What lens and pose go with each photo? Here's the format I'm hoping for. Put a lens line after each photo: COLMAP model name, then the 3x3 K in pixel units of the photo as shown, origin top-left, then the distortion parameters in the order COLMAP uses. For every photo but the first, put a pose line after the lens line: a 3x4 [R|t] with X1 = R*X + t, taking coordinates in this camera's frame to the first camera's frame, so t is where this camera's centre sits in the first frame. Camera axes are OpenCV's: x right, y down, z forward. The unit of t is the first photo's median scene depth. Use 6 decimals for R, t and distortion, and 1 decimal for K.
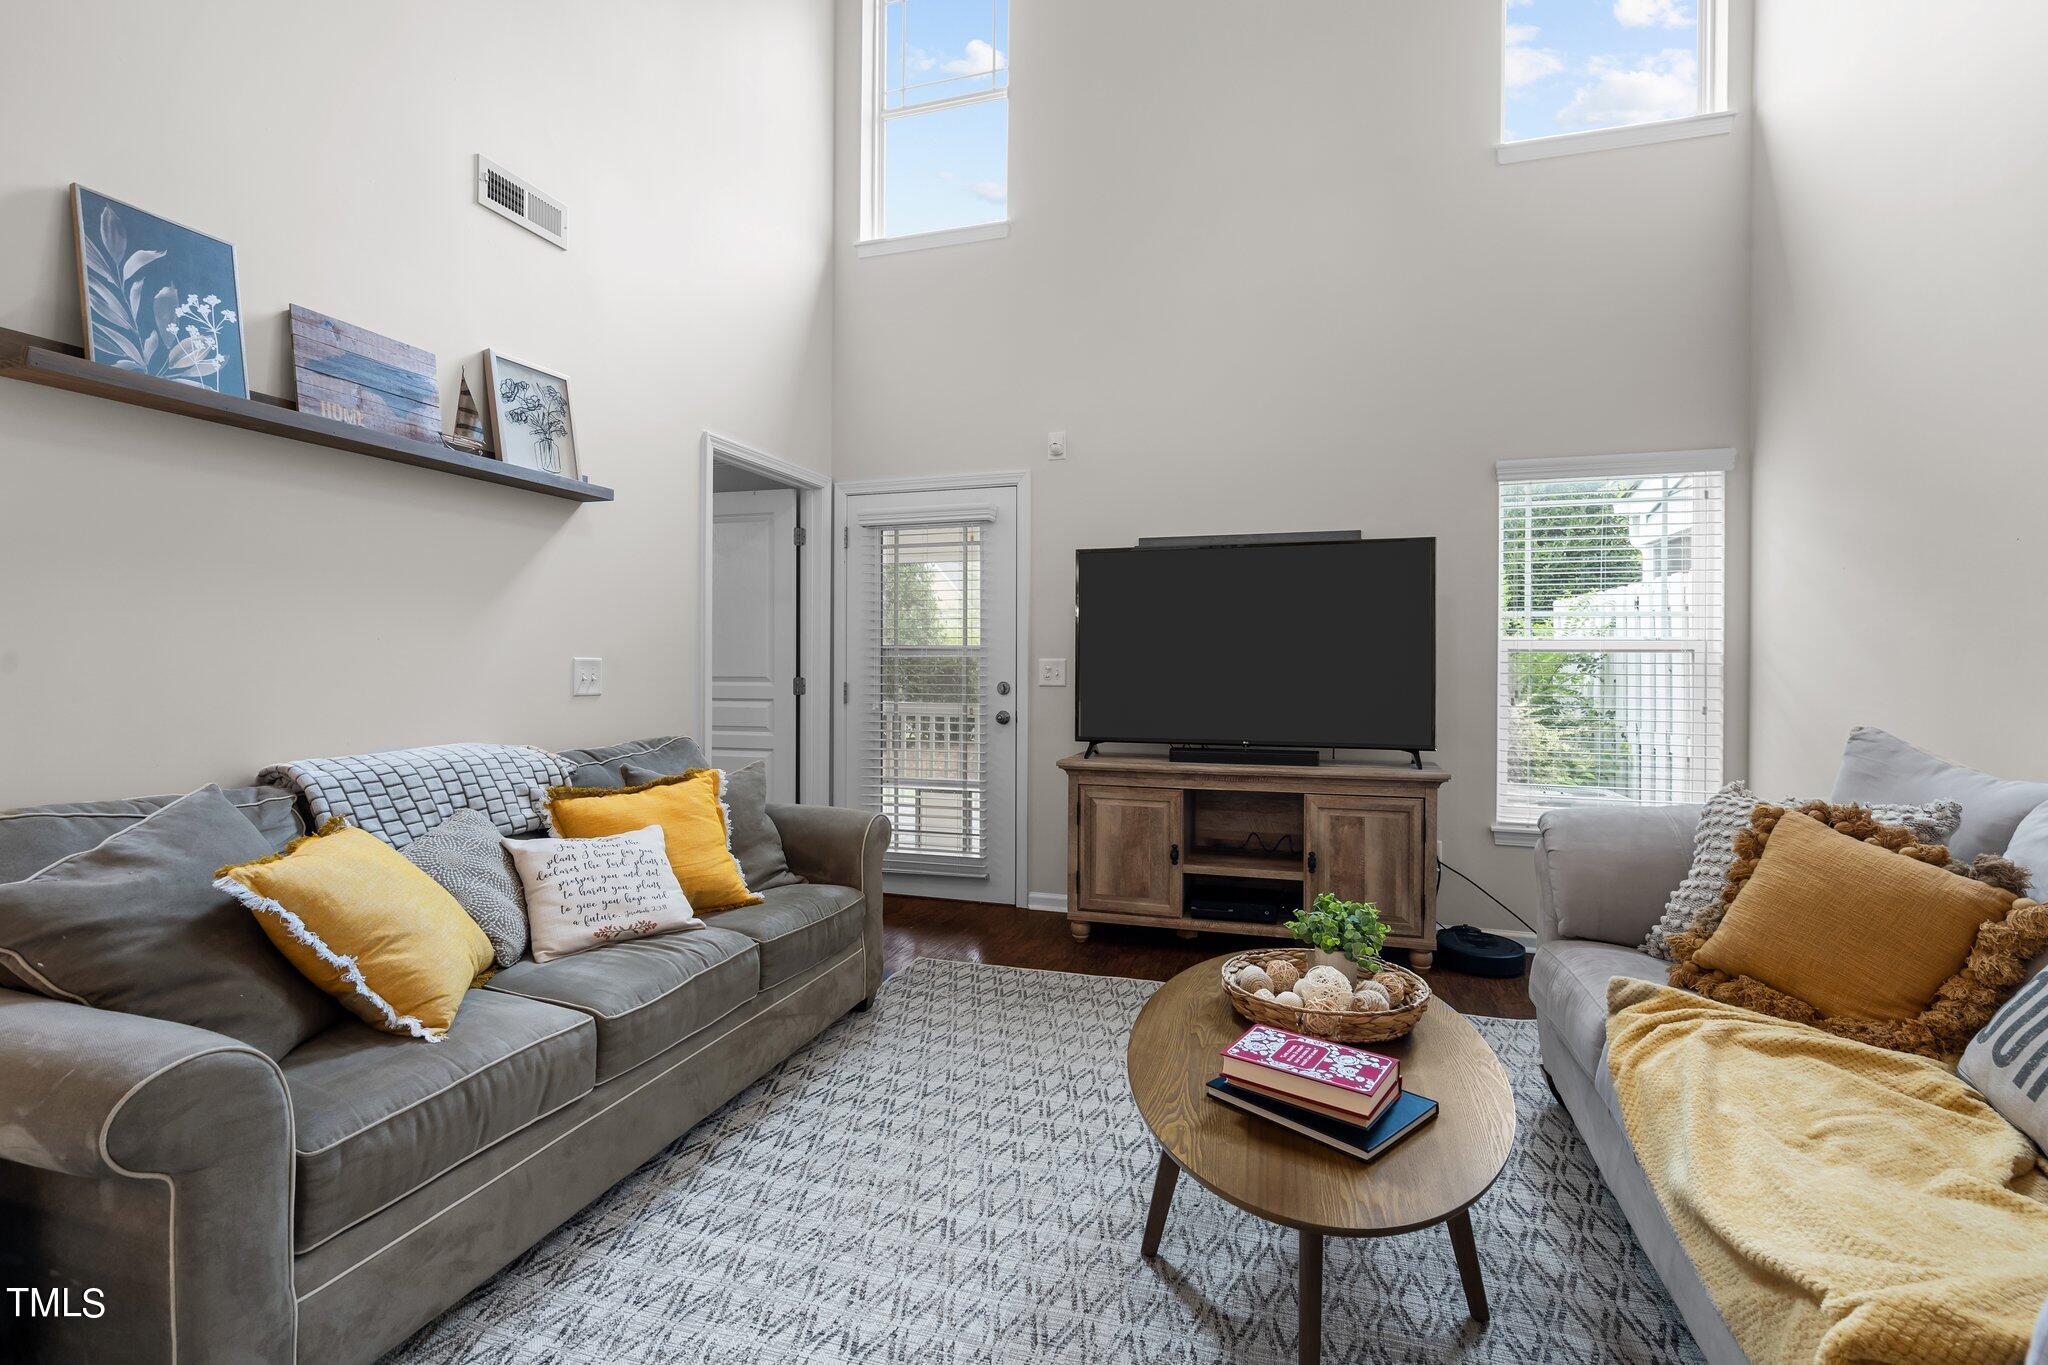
lens RADIAL K [[934.4, 0, 1019.2], [0, 934.4, 668.9], [0, 0, 1]] dist [-0.004994, 0.003339]
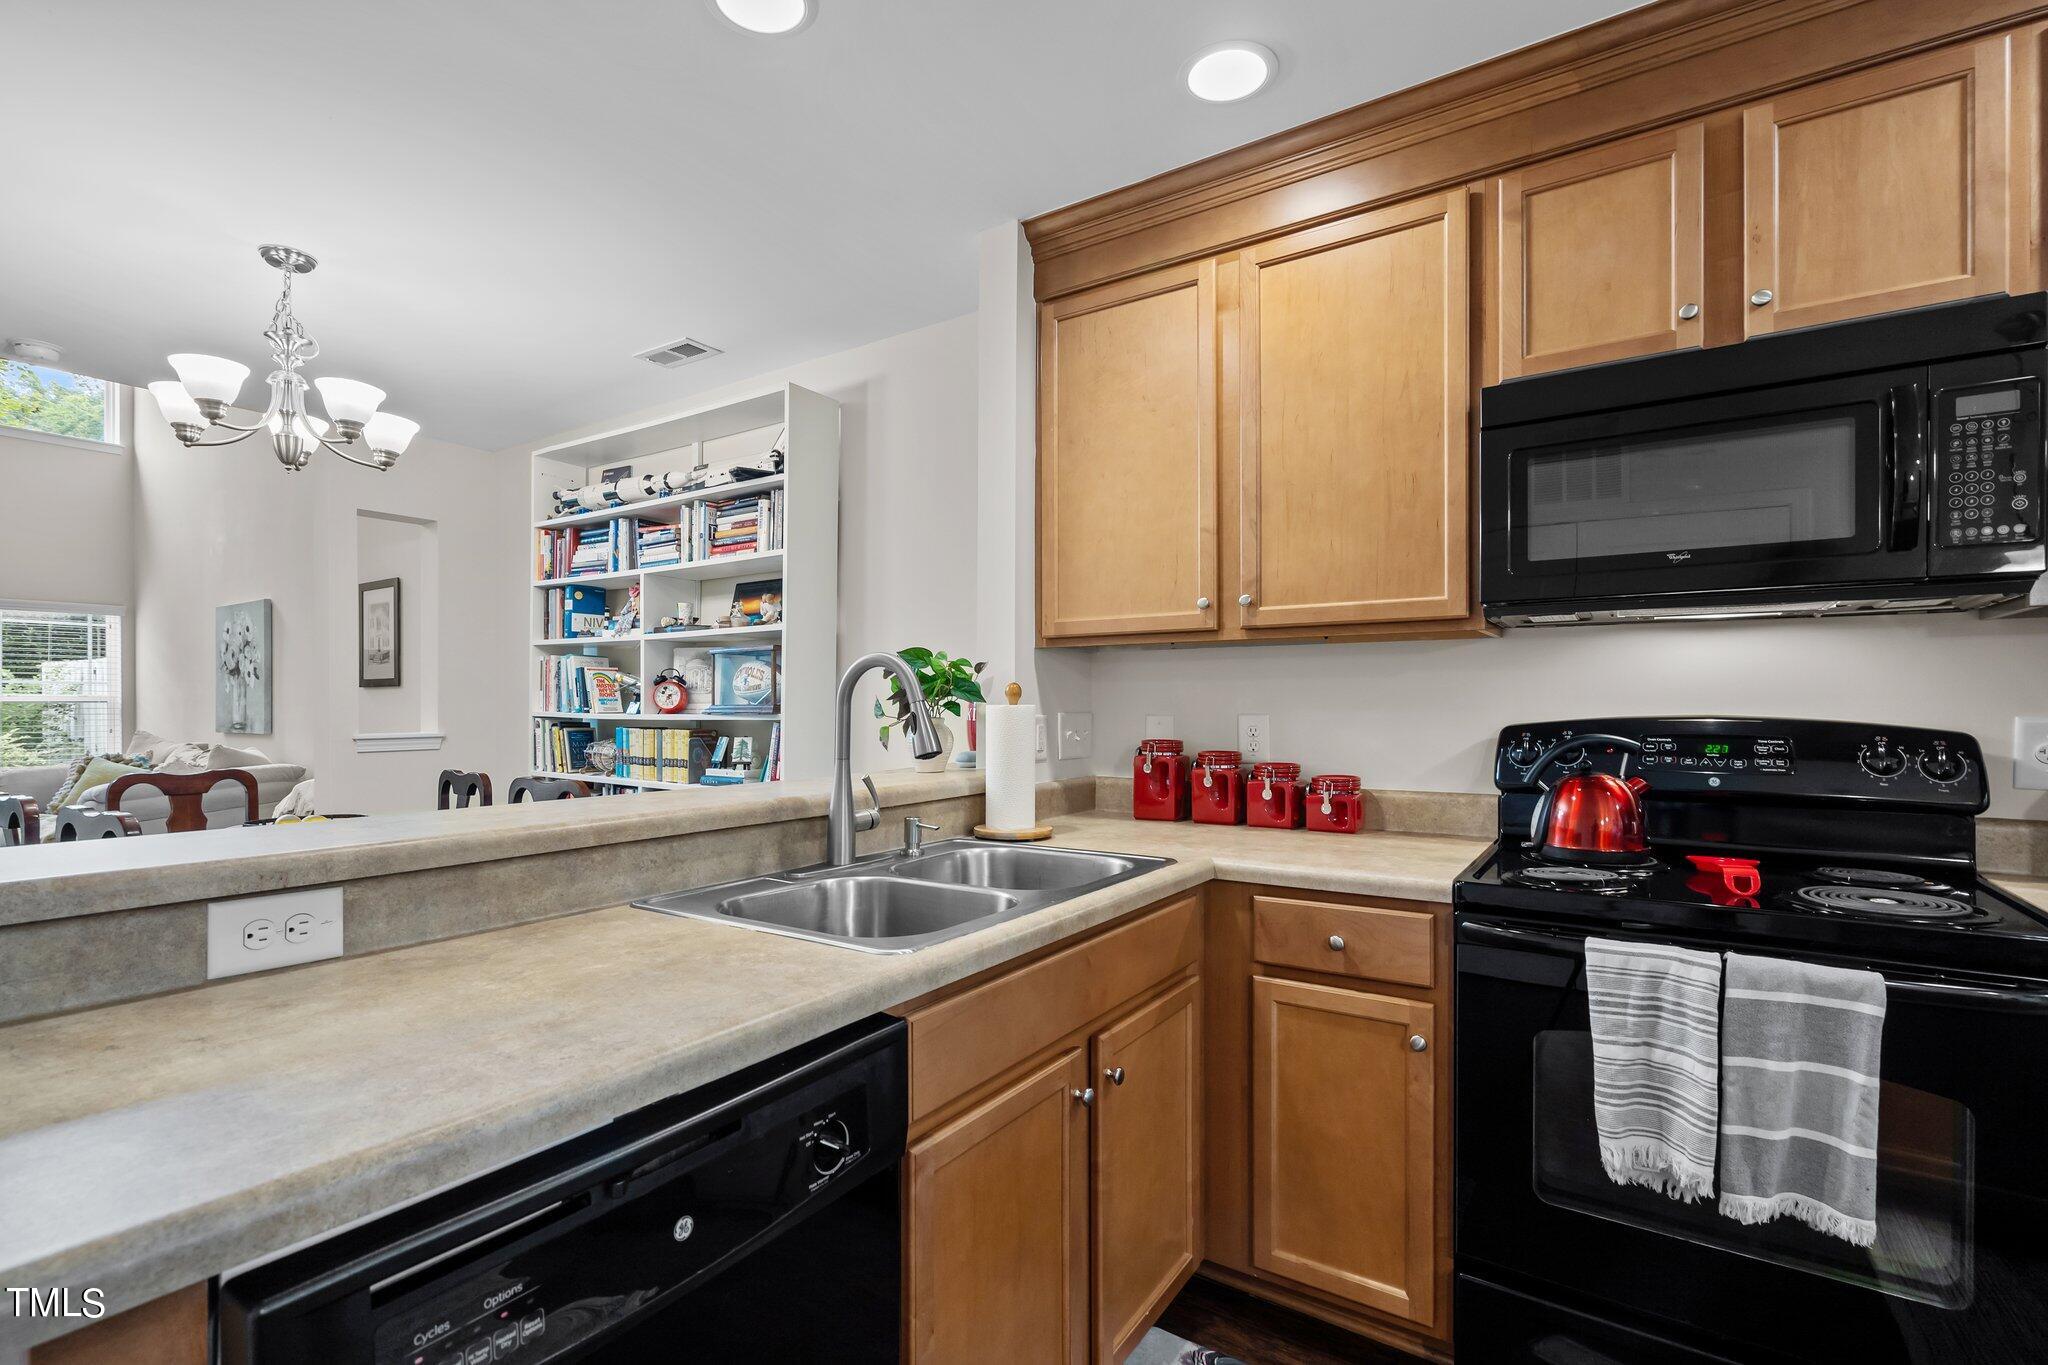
lens RADIAL K [[934.4, 0, 1009.2], [0, 934.4, 704.3], [0, 0, 1]] dist [-0.004994, 0.003339]
pose [[0.280740, -0.008088, 0.959750, -0.907214], [0.012716, 0.999908, 0.004706, 0.001564], [-0.959700, 0.010883, 0.280817, -1.957330]]
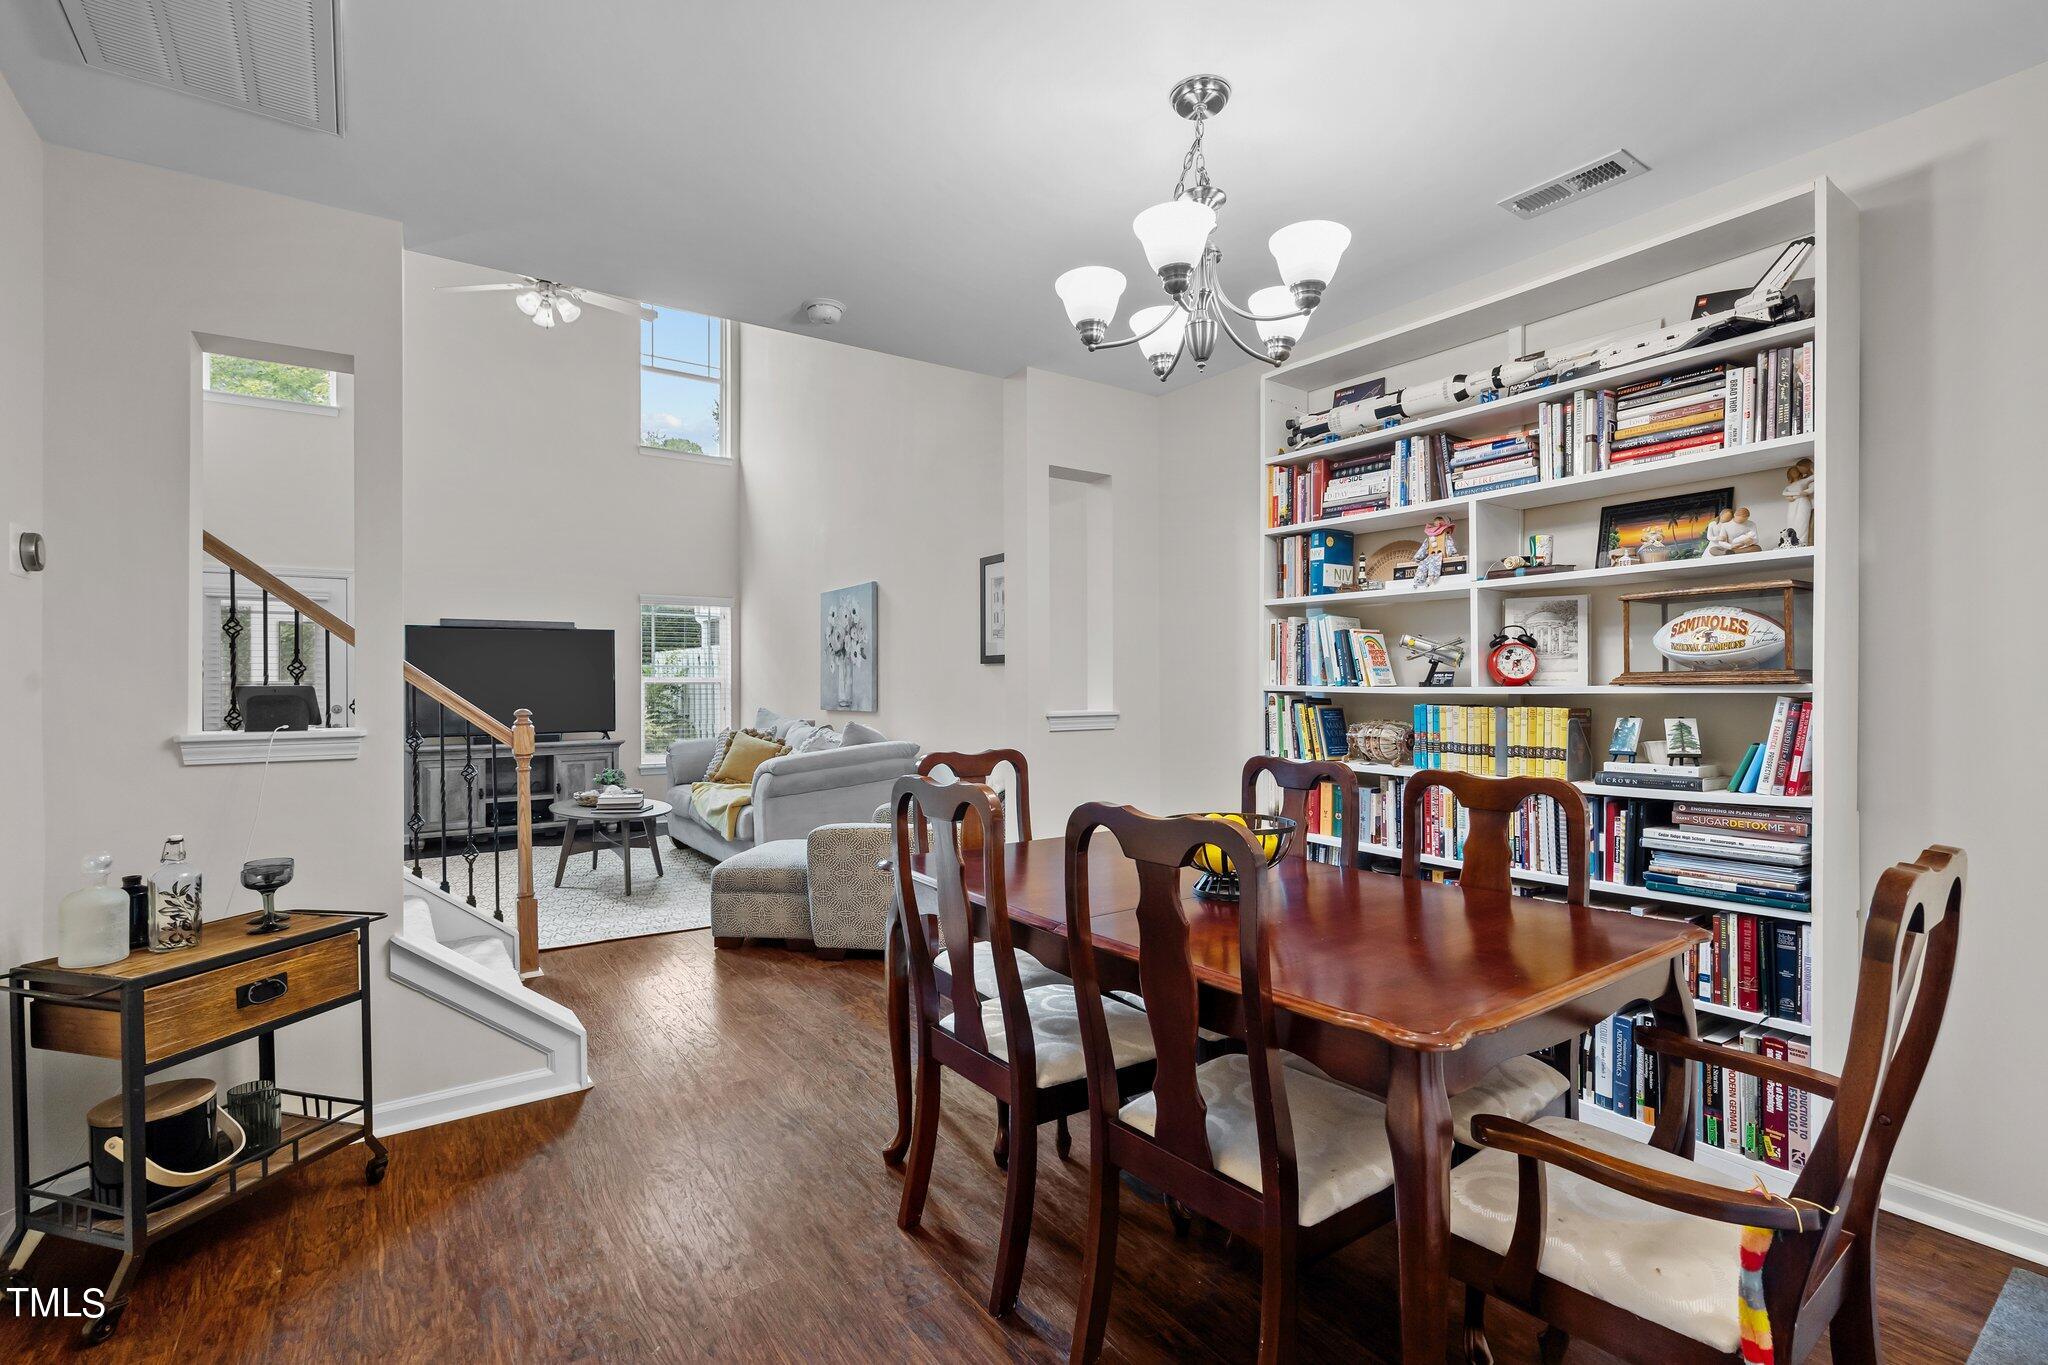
lens RADIAL K [[934.4, 0, 1016.8], [0, 934.4, 691.2], [0, 0, 1]] dist [-0.004994, 0.003339]
pose [[0.613505, -0.011427, 0.789608, -0.877950], [0.015733, 0.999874, 0.002246, 0.009825], [-0.789534, 0.011045, 0.613607, -1.343505]]
